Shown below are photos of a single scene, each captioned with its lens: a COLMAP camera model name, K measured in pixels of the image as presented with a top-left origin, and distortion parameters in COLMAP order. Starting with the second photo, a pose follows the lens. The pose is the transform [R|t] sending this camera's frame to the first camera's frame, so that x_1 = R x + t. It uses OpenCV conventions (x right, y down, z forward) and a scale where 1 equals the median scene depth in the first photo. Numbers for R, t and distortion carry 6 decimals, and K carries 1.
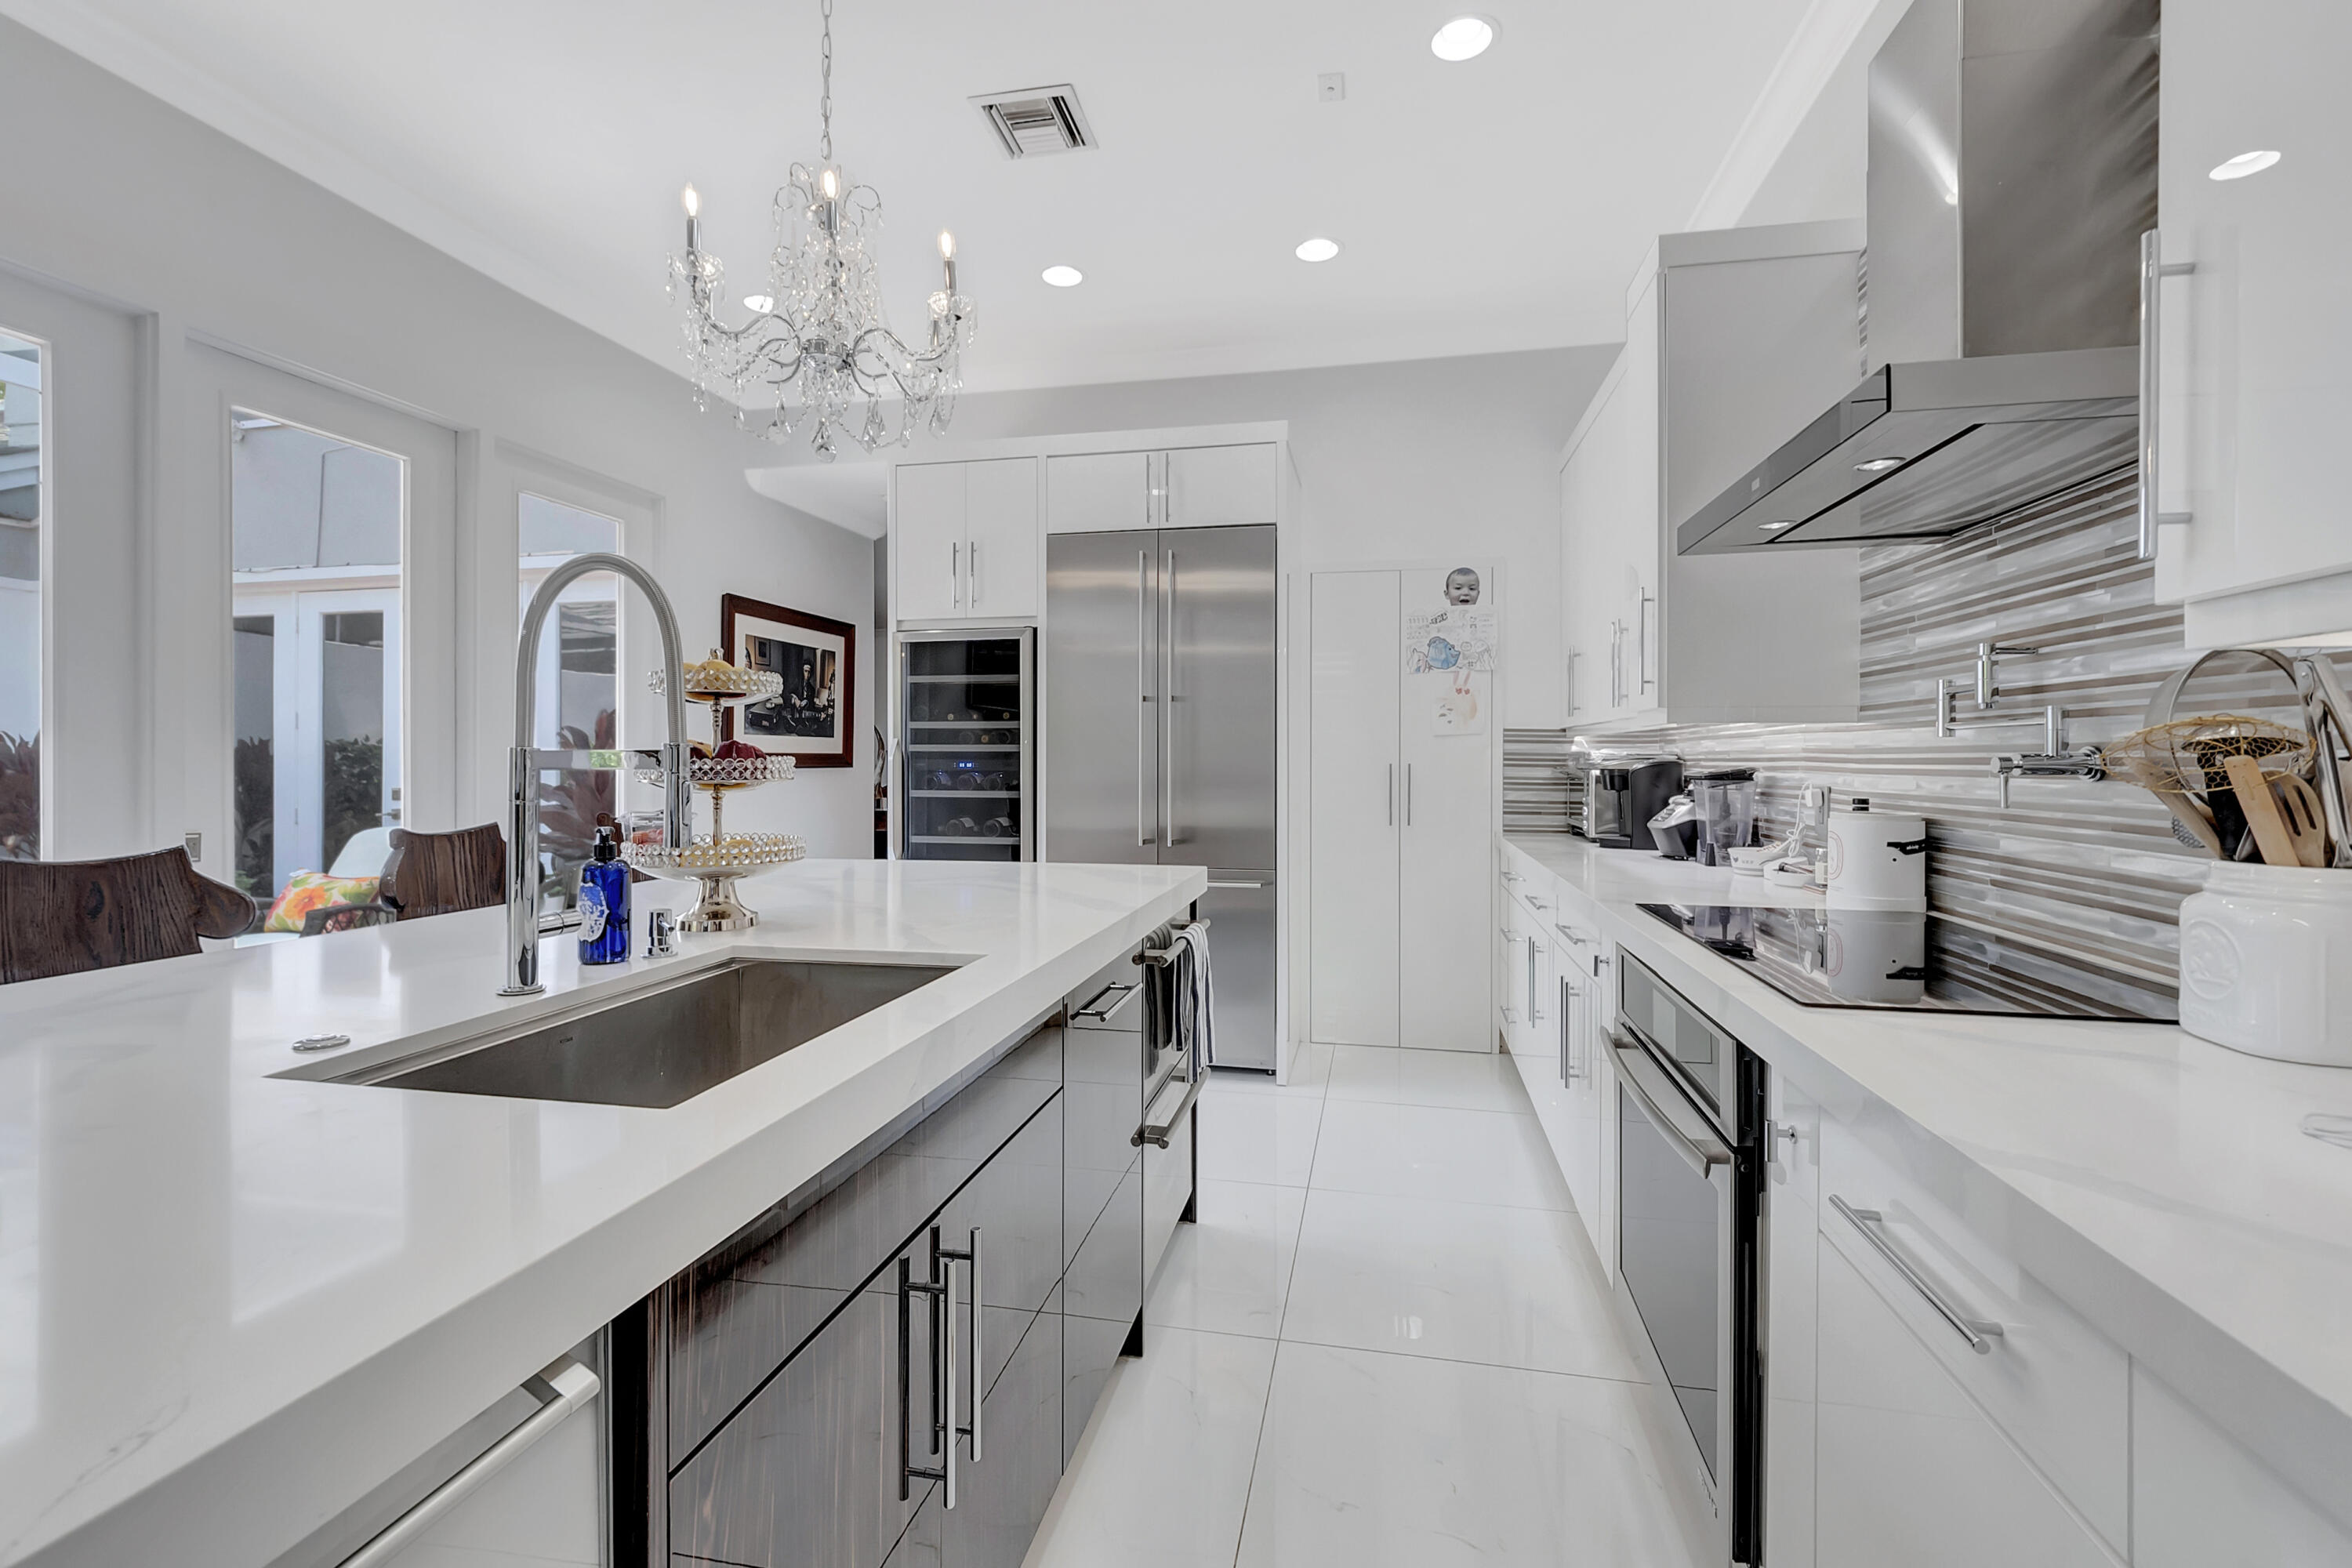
lens RADIAL K [[1042.0, 0, 1164.0], [0, 1042.0, 769.8], [0, 0, 1]] dist [0.000952, -0.002961]
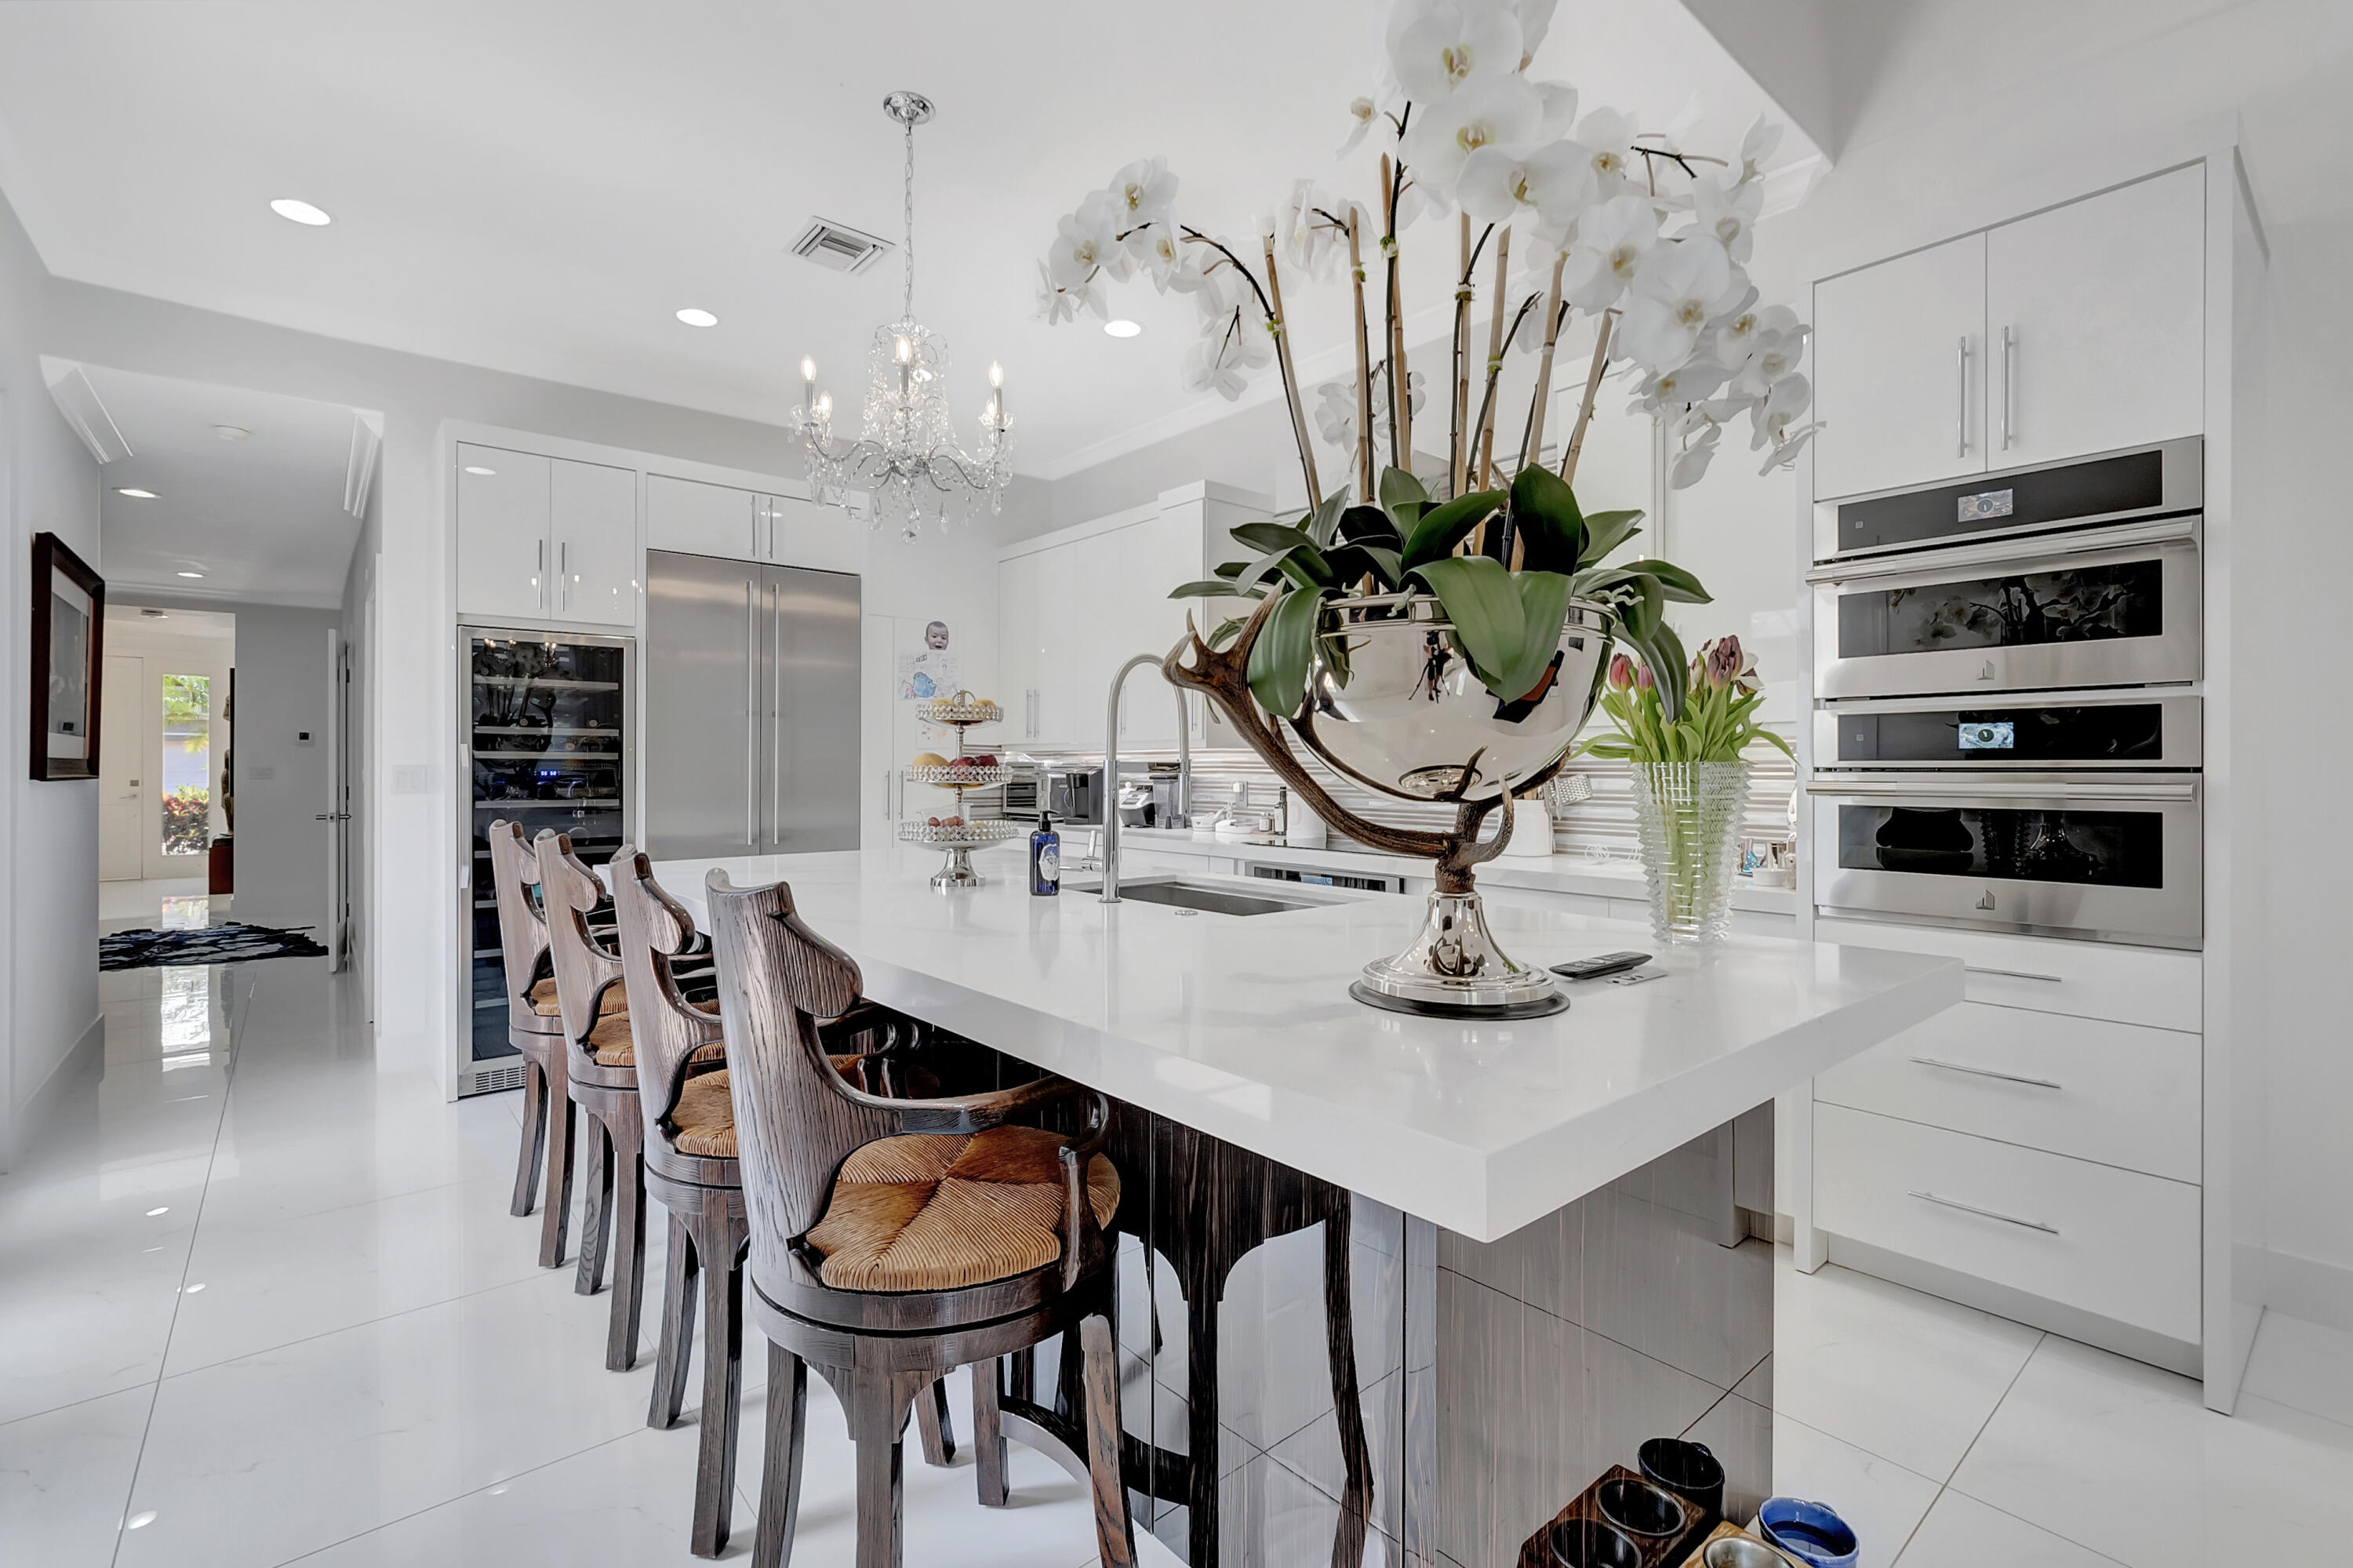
lens RADIAL K [[1042.5, 0, 1181.7], [0, 1042.5, 771.3], [0, 0, 1]] dist [0.000952, -0.002961]
pose [[0.602012, -0.002522, 0.798483, -0.619119], [0.008131, 0.999963, -0.002972, 0.001380], [-0.798446, 0.008281, 0.602010, -0.036624]]
